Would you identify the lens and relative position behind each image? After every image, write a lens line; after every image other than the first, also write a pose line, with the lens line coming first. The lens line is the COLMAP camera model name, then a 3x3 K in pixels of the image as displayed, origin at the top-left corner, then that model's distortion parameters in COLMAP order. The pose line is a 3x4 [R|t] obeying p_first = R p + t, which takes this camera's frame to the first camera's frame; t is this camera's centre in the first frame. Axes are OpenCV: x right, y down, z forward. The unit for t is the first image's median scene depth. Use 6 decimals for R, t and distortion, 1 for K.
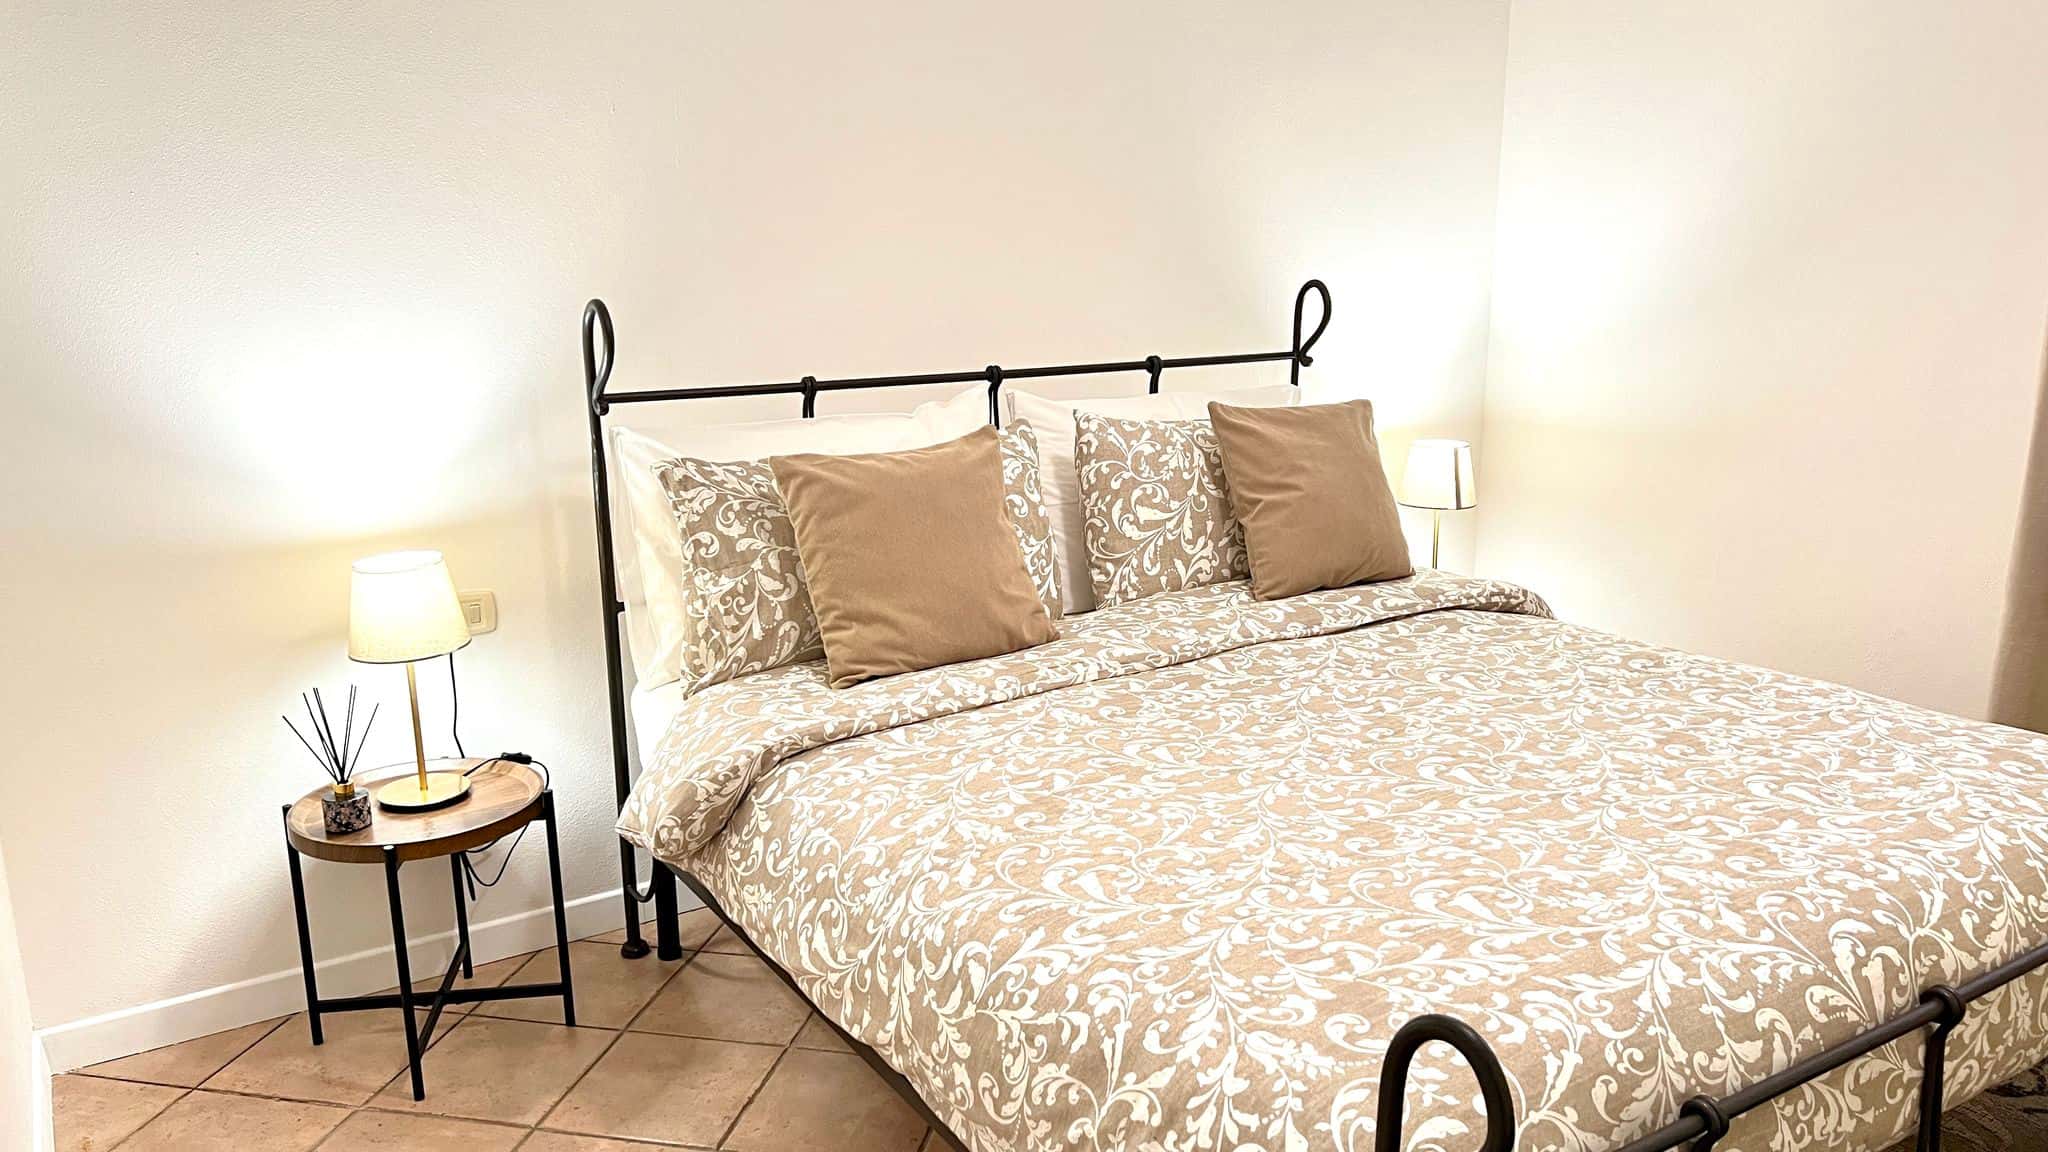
lens RADIAL K [[1526.6, 0, 1030.4], [0, 1526.6, 577.8], [0, 0, 1]] dist [0.080584, -0.085786]
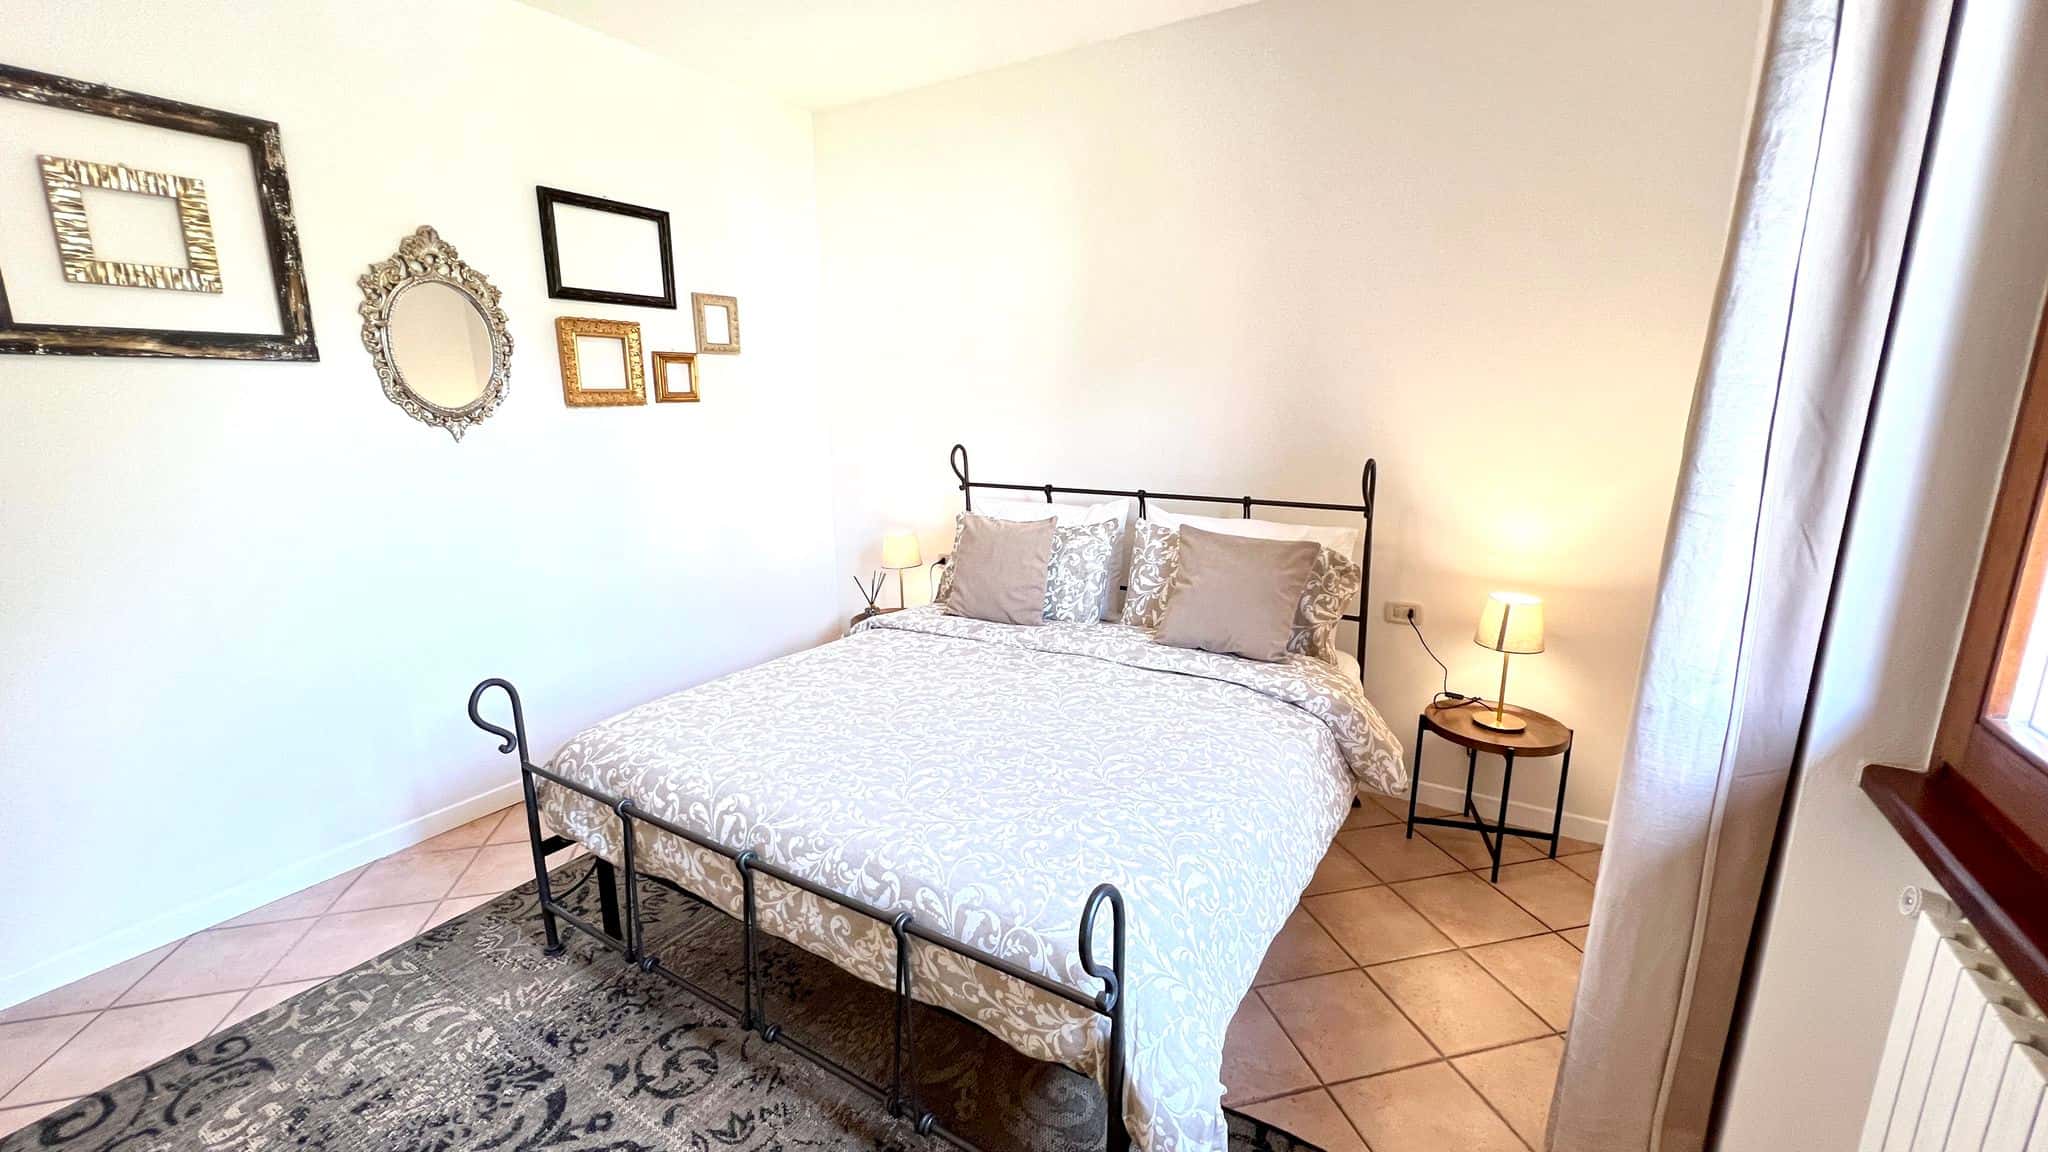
lens RADIAL K [[820.8, 0, 1019.9], [0, 820.8, 571.9], [0, 0, 1]] dist [0.001599, -0.000188]
pose [[0.434002, 0.194988, -0.879558, 0.973459], [-0.195686, 0.973391, 0.119232, -0.157377], [0.879403, 0.120370, 0.460610, 0.501479]]
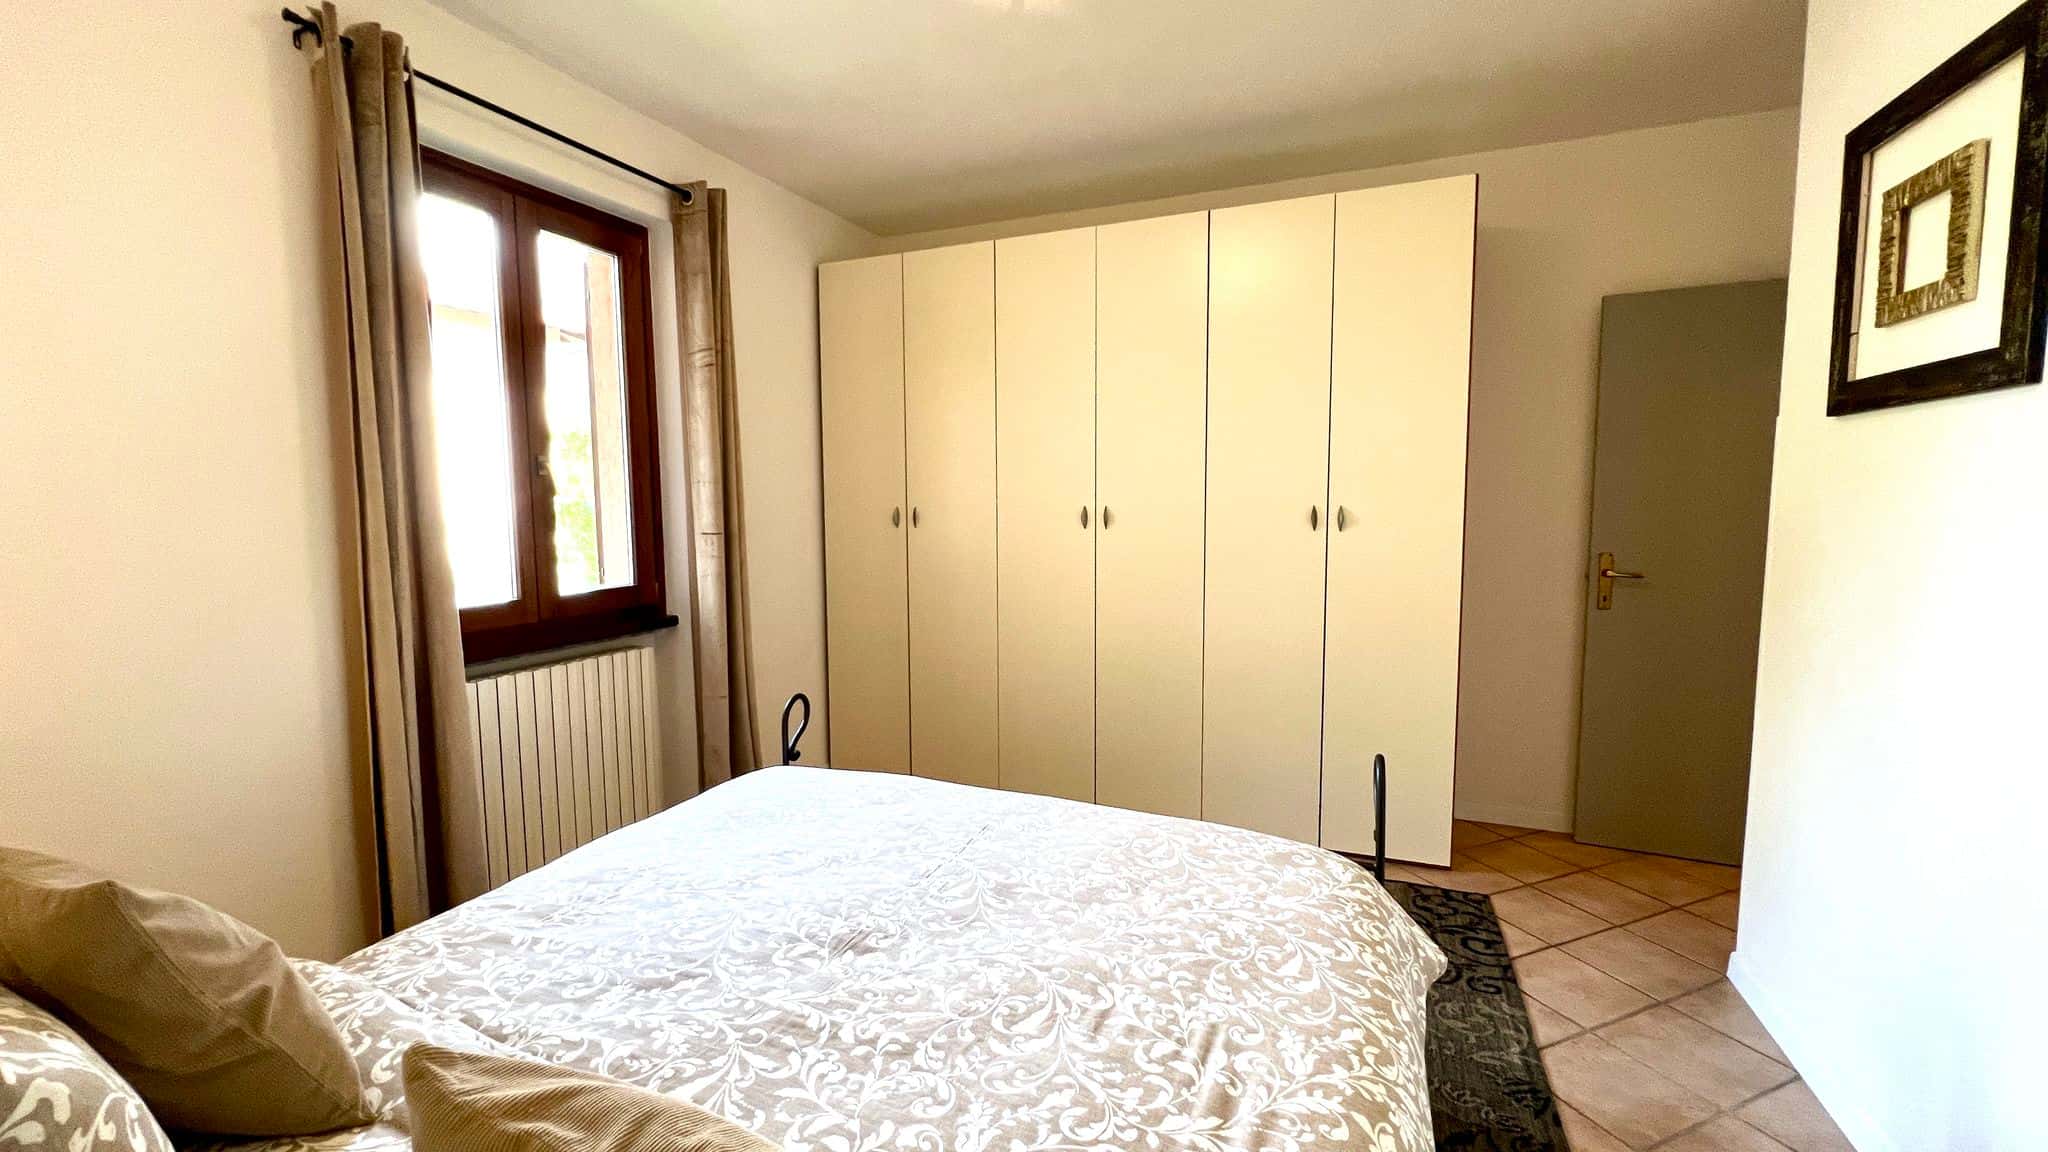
lens RADIAL K [[820.8, 0, 1019.9], [0, 820.8, 571.9], [0, 0, 1]] dist [0.001599, -0.000188]
pose [[-0.566317, -0.065646, 0.821569, -0.280161], [0.191680, 0.959000, 0.208754, -0.237659], [-0.801588, 0.275699, -0.530515, 1.018593]]
